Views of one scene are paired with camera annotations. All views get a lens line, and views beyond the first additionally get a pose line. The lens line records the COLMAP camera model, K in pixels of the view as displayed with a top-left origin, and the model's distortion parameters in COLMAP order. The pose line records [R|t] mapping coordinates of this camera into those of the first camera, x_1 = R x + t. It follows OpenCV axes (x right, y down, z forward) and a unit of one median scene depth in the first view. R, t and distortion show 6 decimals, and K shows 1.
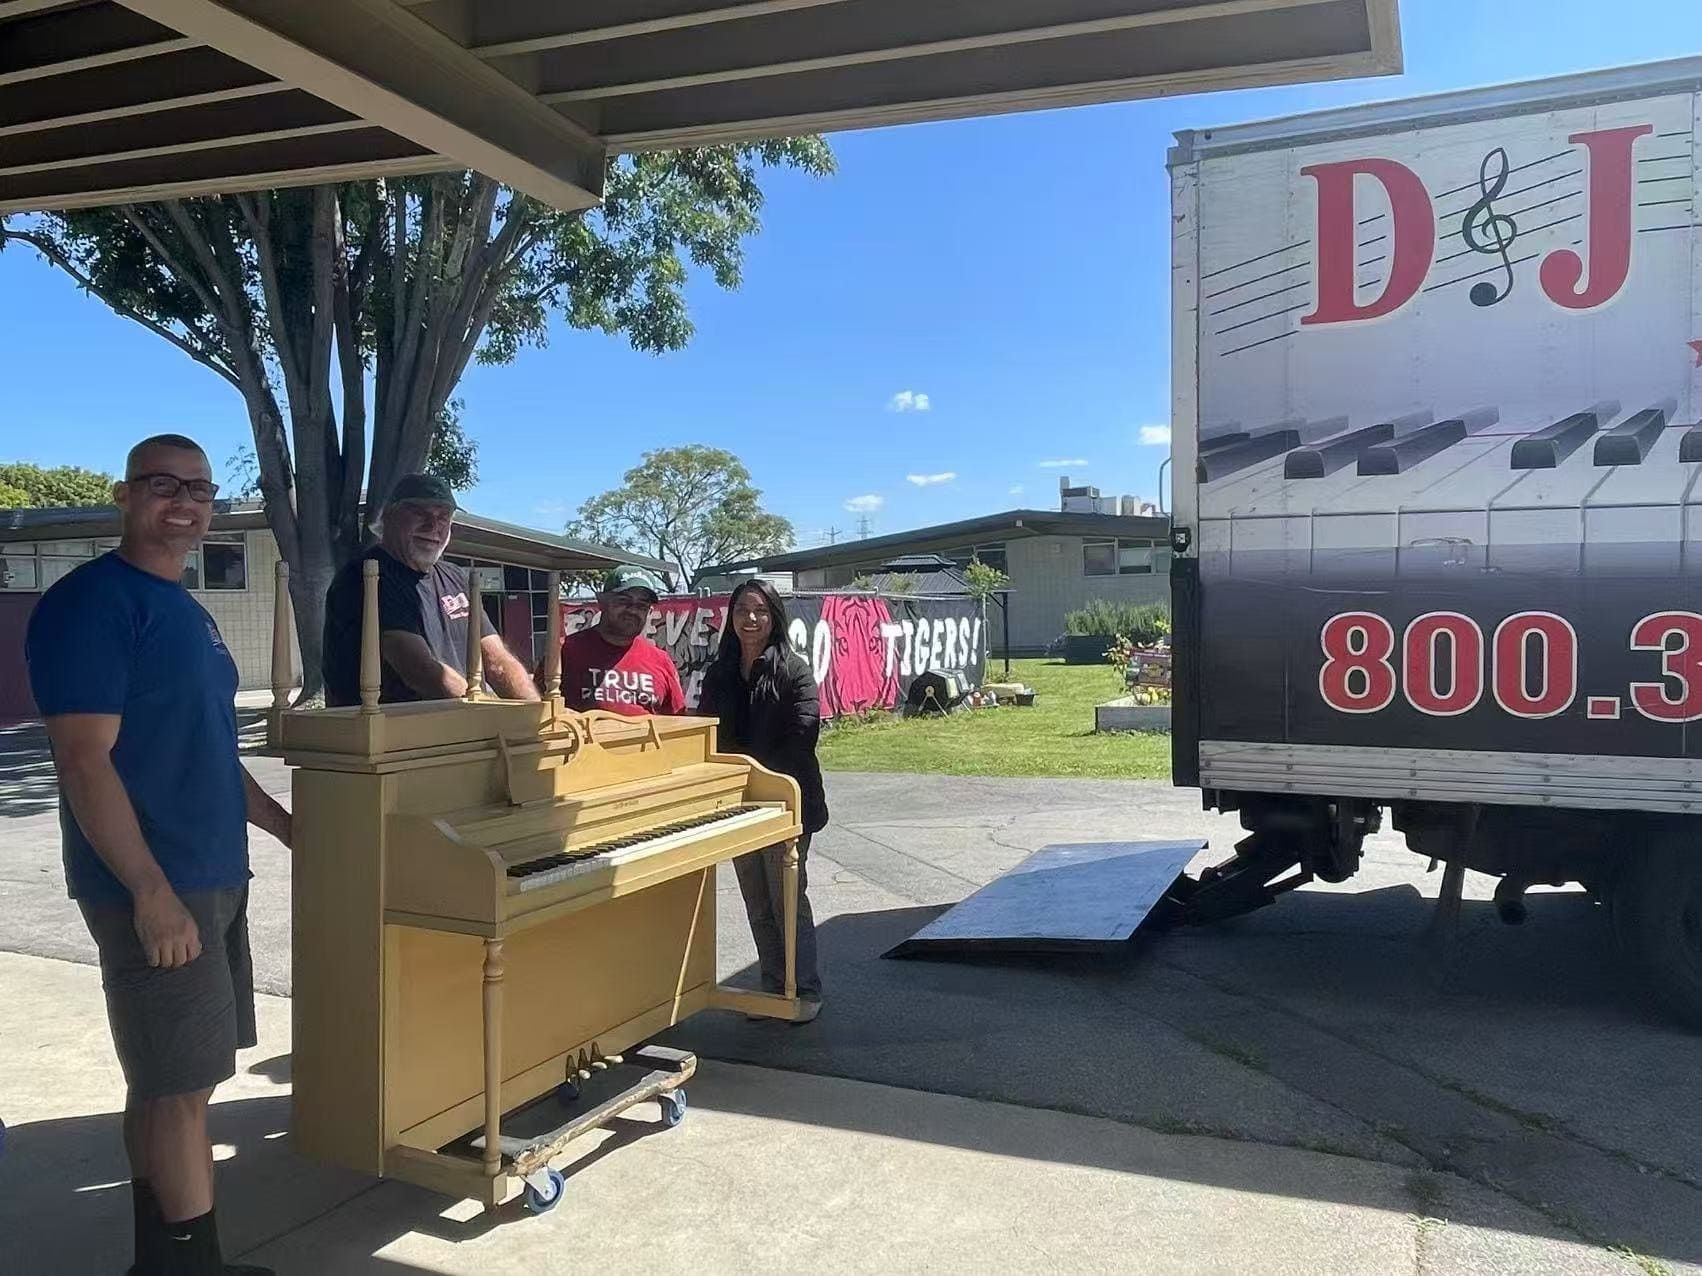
lens RADIAL K [[1738.8, 0, 976.6], [0, 1738.8, 630.0], [0, 0, 1]] dist [0.047851, -0.027435]
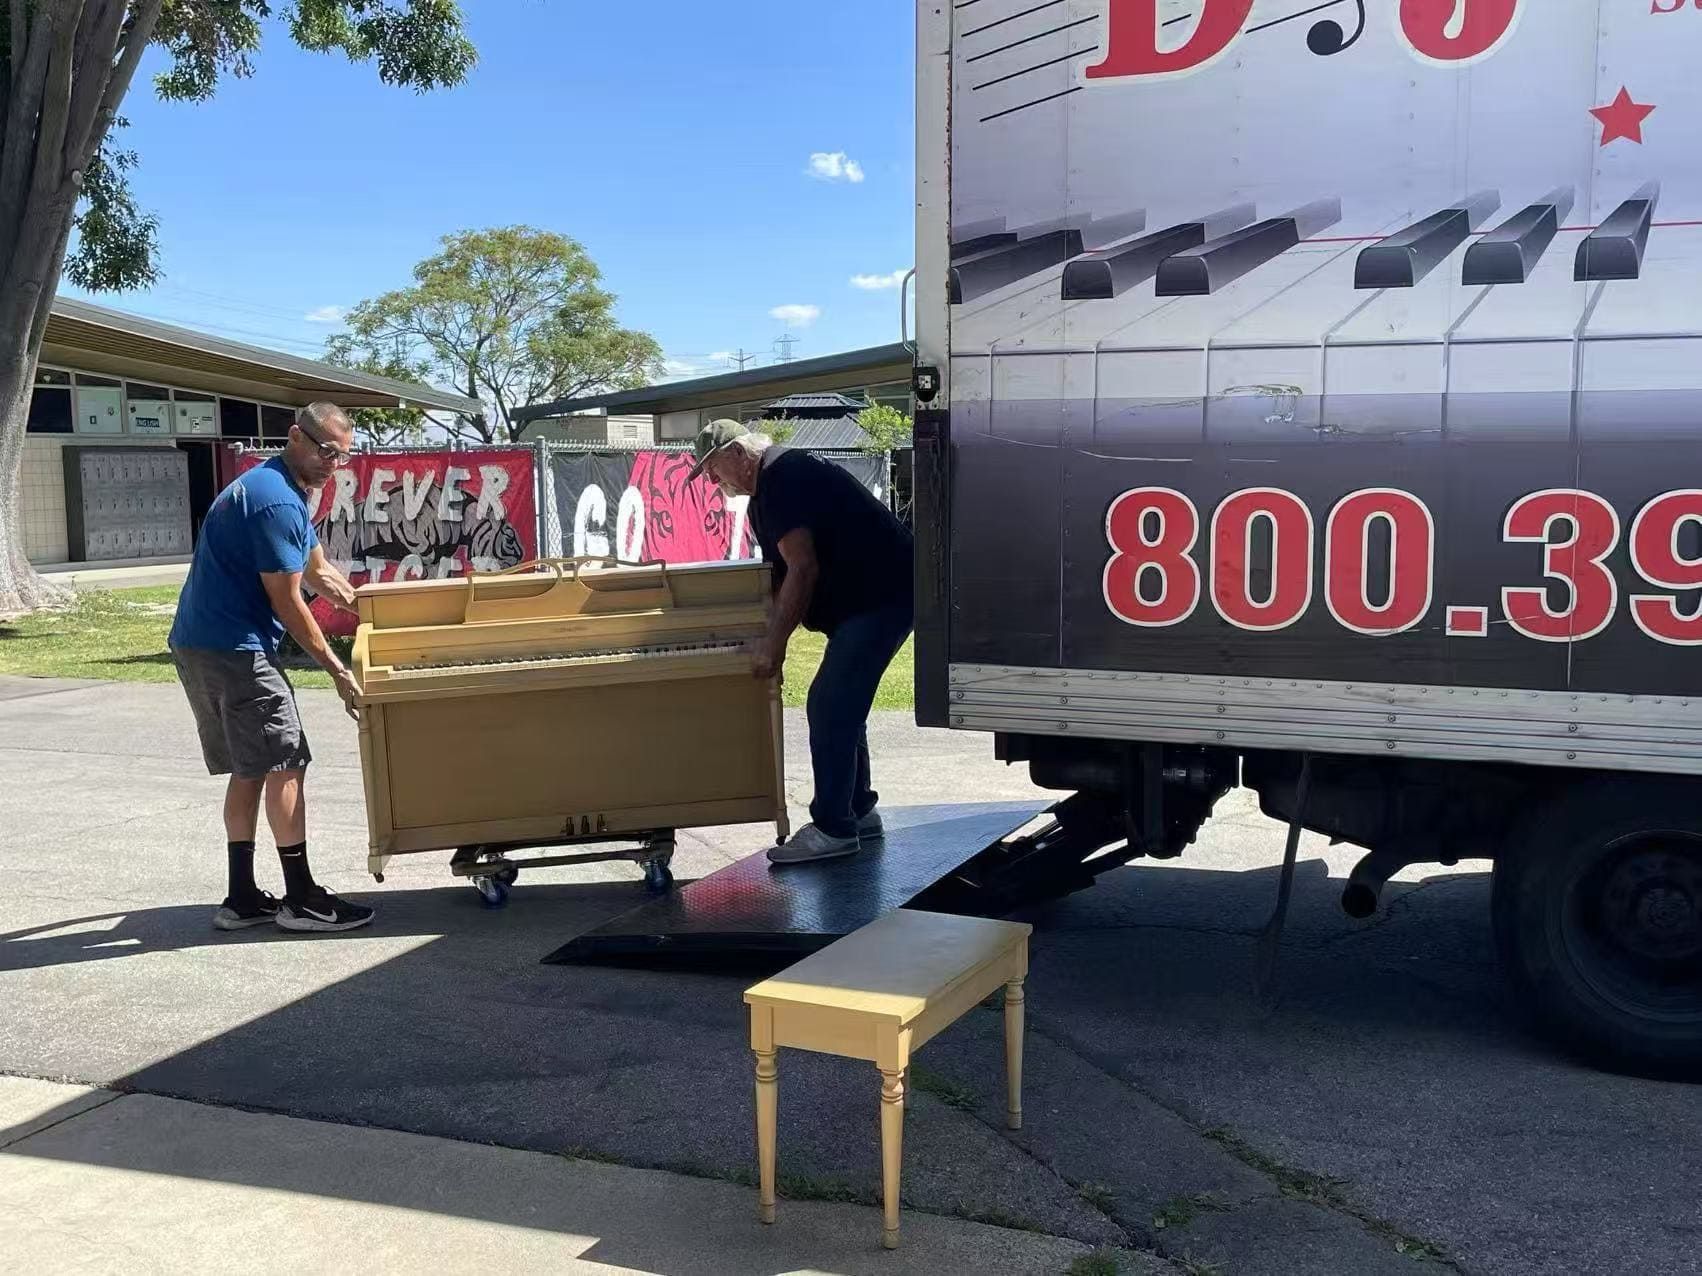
lens RADIAL K [[2462.6, 0, 975.2], [0, 2462.6, 645.5], [0, 0, 1]] dist [0.263389, -0.552672]
pose [[0.999545, 0.006108, 0.029522, 0.113178], [-0.007811, 0.998291, 0.057908, -0.003343], [-0.029118, -0.058113, 0.997885, -0.022744]]
